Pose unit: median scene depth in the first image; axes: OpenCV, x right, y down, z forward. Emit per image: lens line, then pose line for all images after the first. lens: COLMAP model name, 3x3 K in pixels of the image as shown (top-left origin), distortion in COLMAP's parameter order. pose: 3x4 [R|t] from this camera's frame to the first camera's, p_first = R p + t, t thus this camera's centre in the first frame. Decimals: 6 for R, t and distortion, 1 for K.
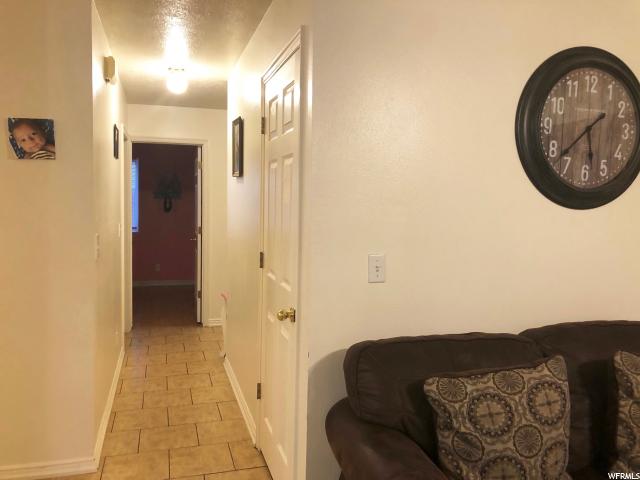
lens RADIAL K [[526.6, 0, 320.0], [0, 526.6, 240.0], [0, 0, 1]] dist [0.005040, 0.008926]
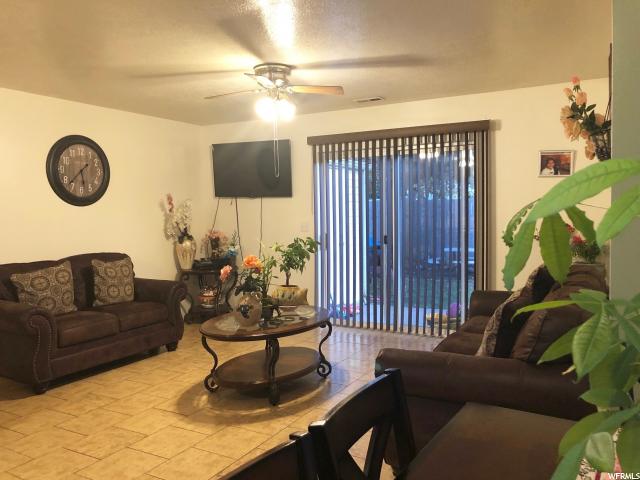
lens RADIAL K [[526.6, 0, 320.0], [0, 526.6, 240.0], [0, 0, 1]] dist [0.005040, 0.008926]
pose [[0.720261, -0.066678, 0.690491, -0.341559], [0.077736, 0.996858, 0.015175, 0.132793], [-0.689334, 0.042746, 0.723181, -1.349139]]
